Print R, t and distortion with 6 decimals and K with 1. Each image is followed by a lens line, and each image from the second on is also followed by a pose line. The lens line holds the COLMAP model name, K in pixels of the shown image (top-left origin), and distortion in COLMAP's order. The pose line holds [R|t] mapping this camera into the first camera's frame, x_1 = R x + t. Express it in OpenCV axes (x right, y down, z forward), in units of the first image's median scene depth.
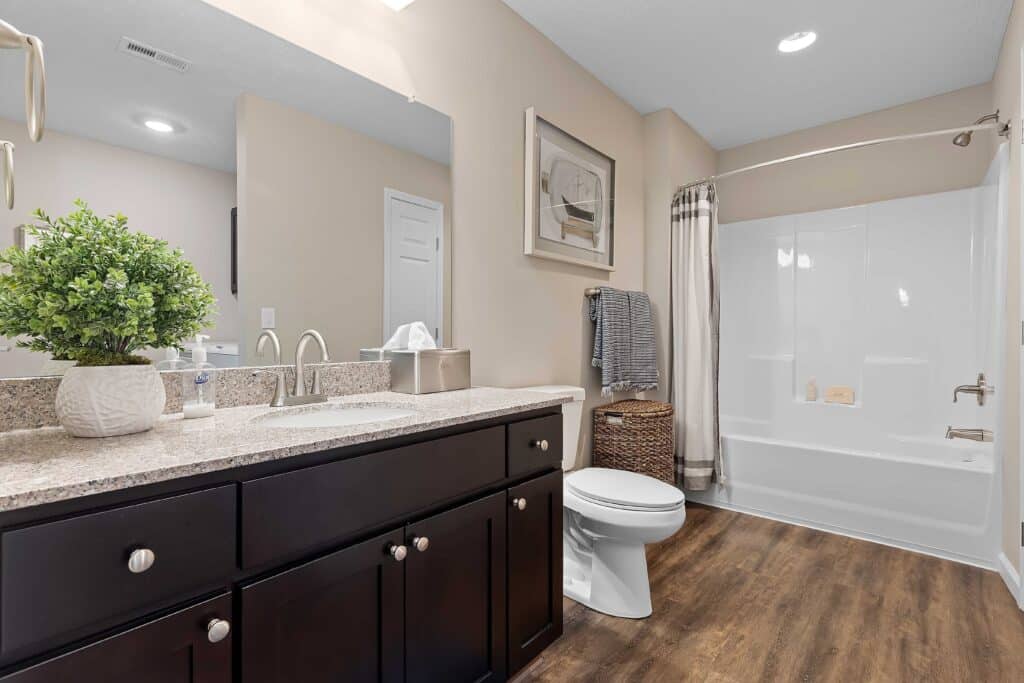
lens RADIAL K [[483.2, 0, 508.9], [0, 483.2, 331.6], [0, 0, 1]] dist [0.002000, 0.000577]
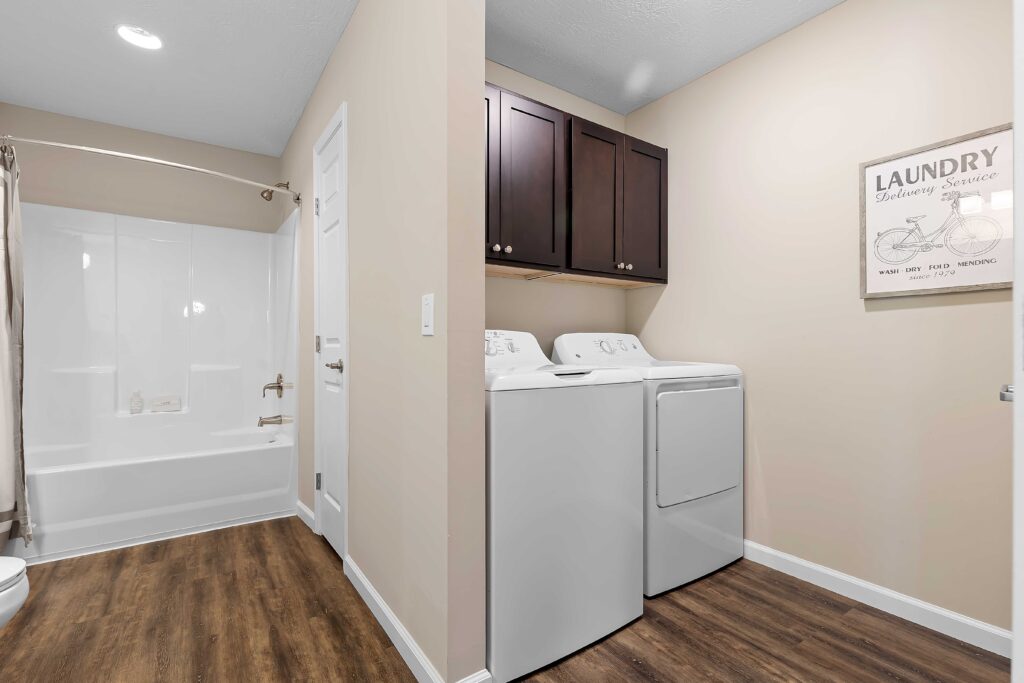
lens RADIAL K [[457.5, 0, 507.6], [0, 457.5, 341.8], [0, 0, 1]] dist [0.003767, 0.000236]
pose [[0.247168, 0.008353, 0.968937, -0.115025], [-0.009260, 0.999938, -0.006258, -0.000603], [-0.968928, -0.007425, 0.247230, 0.084076]]
